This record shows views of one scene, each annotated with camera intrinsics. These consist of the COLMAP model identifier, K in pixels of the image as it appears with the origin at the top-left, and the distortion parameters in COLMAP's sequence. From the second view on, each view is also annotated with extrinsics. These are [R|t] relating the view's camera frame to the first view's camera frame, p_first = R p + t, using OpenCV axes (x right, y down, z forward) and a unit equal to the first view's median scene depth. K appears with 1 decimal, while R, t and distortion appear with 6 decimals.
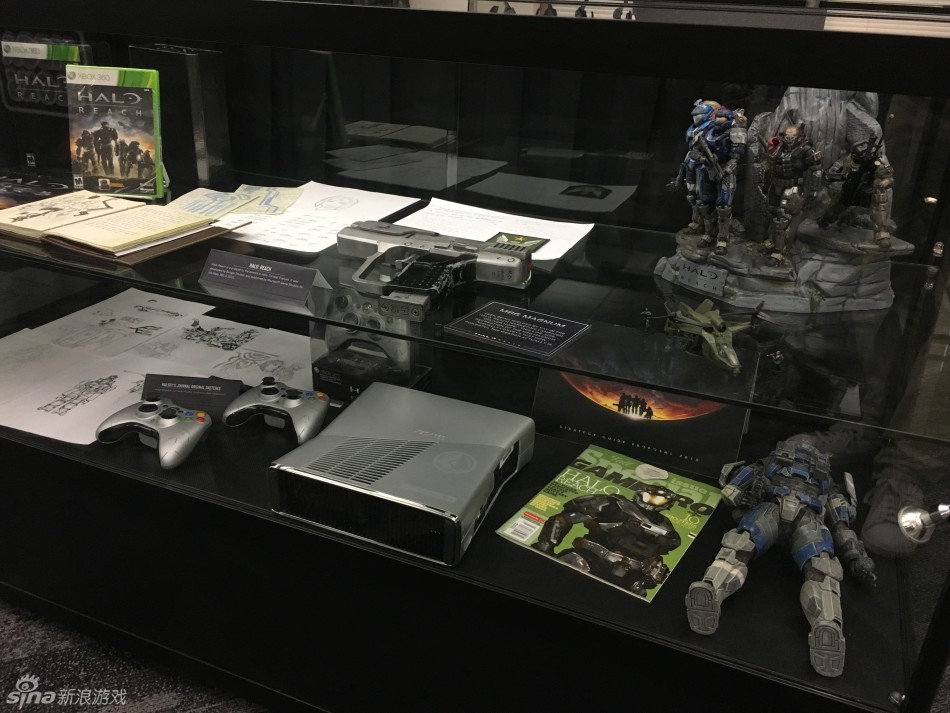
lens RADIAL K [[809.6, 0, 471.6], [0, 809.6, 356.0], [0, 0, 1]] dist [0.078486, -0.112438]
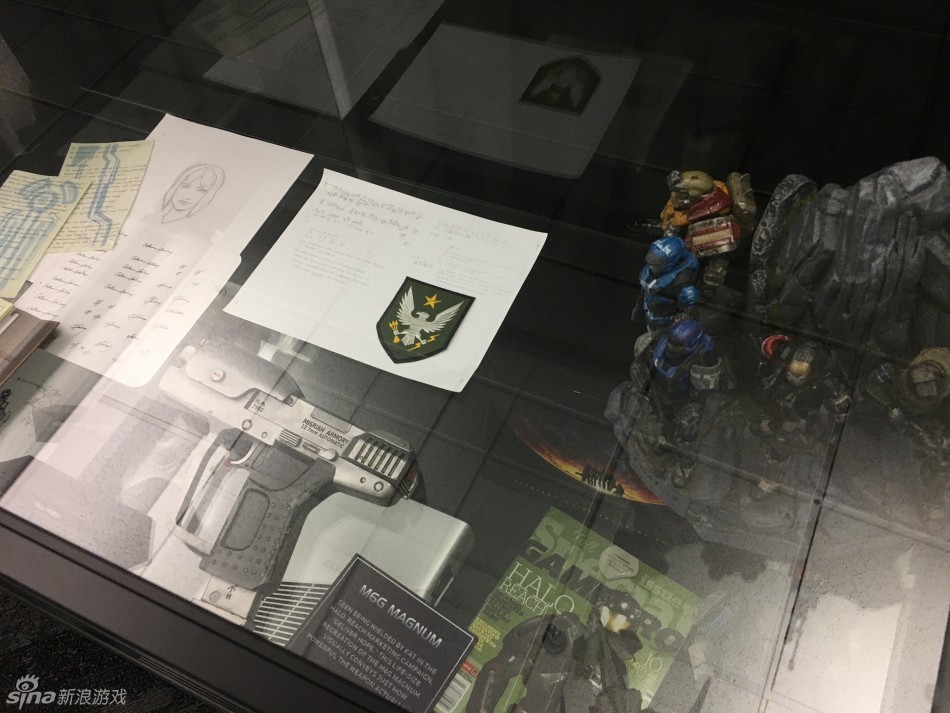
lens RADIAL K [[809.6, 0, 471.6], [0, 809.6, 356.0], [0, 0, 1]] dist [0.078486, -0.112438]
pose [[0.990501, -0.042244, -0.130853, 0.191434], [0.105062, 0.846446, 0.522007, -0.485596], [0.088709, -0.530796, 0.842844, 0.402769]]
